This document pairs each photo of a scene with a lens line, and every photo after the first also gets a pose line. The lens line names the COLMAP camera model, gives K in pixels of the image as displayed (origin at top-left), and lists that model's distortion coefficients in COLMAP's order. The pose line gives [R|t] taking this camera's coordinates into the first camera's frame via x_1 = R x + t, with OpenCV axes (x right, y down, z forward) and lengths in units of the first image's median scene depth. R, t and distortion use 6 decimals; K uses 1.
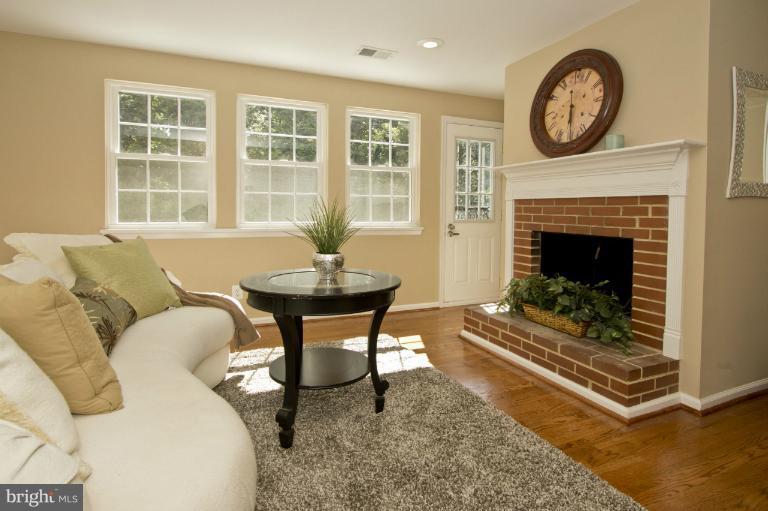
lens RADIAL K [[410.5, 0, 384.5], [0, 410.5, 223.2], [0, 0, 1]] dist [-0.002805, -0.000300]
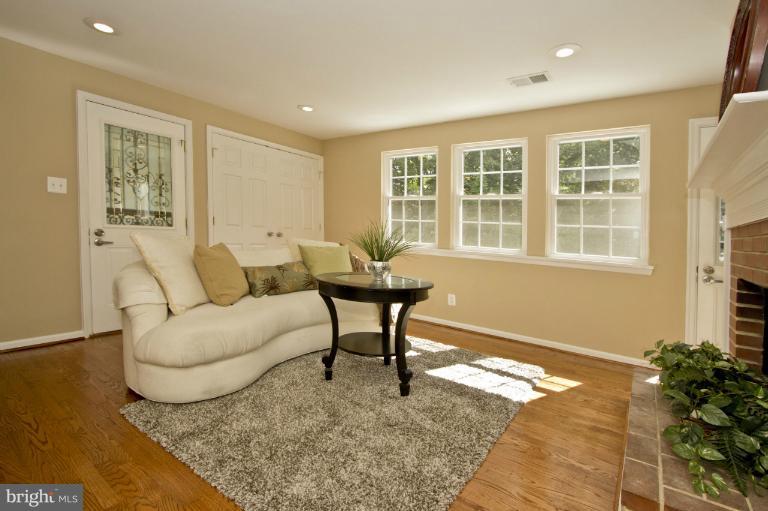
lens RADIAL K [[368.5, 0, 384.0], [0, 368.5, 255.5], [0, 0, 1]] dist [0.000454, -0.000006]
pose [[0.516874, 0.077876, -0.852512, 0.300092], [-0.078807, 0.995954, 0.043199, -0.000547], [0.852427, 0.044855, 0.520919, 0.124718]]
